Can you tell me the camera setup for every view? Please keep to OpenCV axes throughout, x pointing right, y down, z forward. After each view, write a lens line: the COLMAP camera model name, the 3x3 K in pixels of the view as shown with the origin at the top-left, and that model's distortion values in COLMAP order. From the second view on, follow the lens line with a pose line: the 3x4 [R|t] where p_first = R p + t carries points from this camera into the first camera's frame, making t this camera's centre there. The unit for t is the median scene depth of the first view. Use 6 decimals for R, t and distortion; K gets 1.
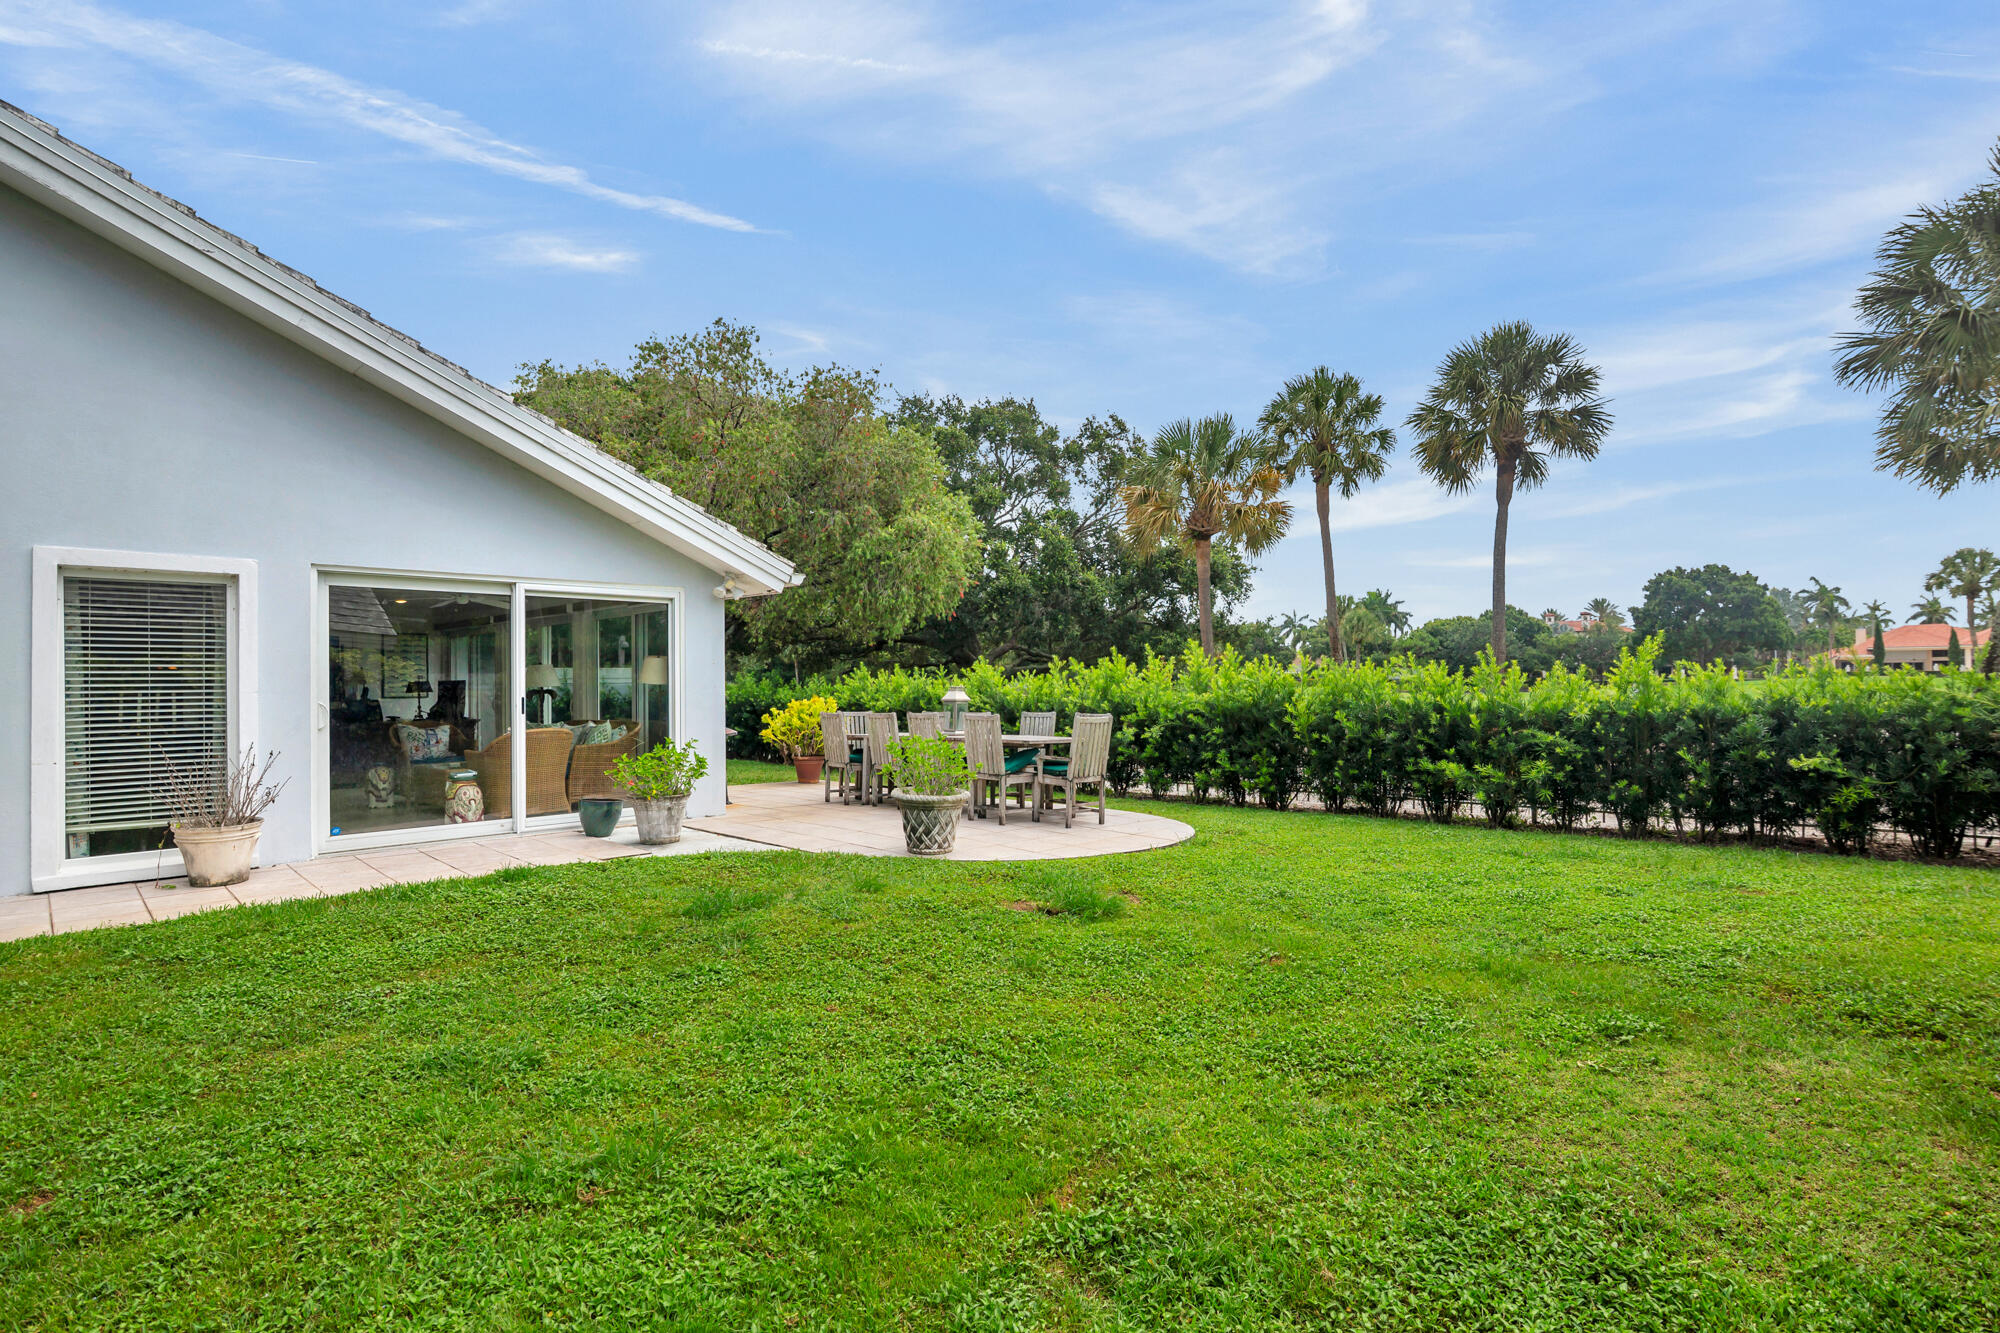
lens RADIAL K [[967.1, 0, 1003.6], [0, 967.1, 670.5], [0, 0, 1]] dist [-0.016140, 0.000518]
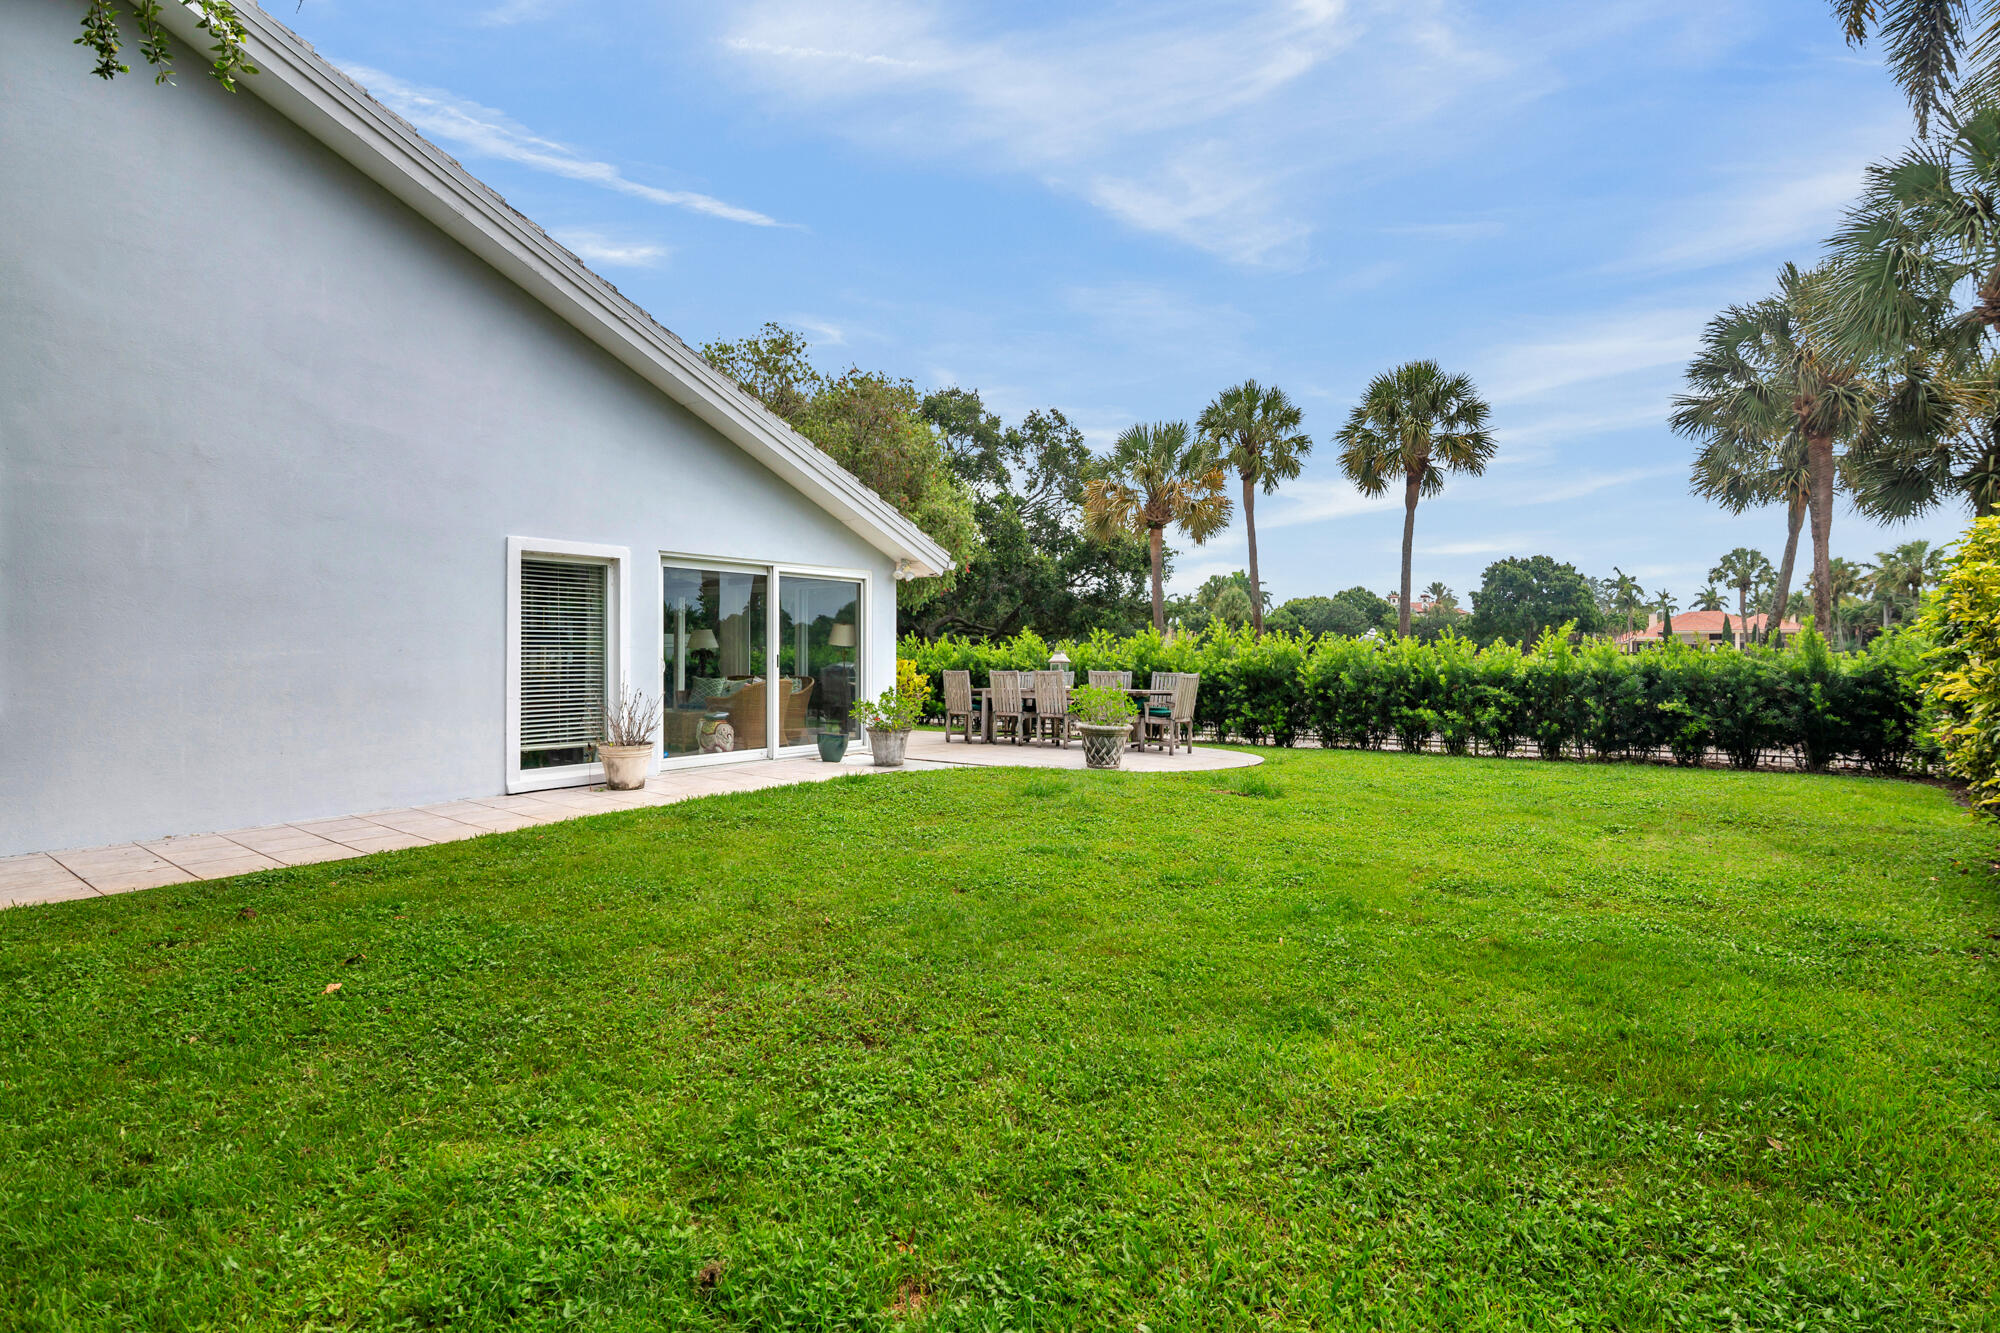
lens RADIAL K [[967.1, 0, 997.7], [0, 967.1, 656.2], [0, 0, 1]] dist [-0.016140, 0.000518]
pose [[0.990556, 0.010285, 0.136719, -0.204090], [-0.012249, 0.999833, 0.013536, 0.004554], [-0.136557, -0.015083, 0.990517, -0.174760]]
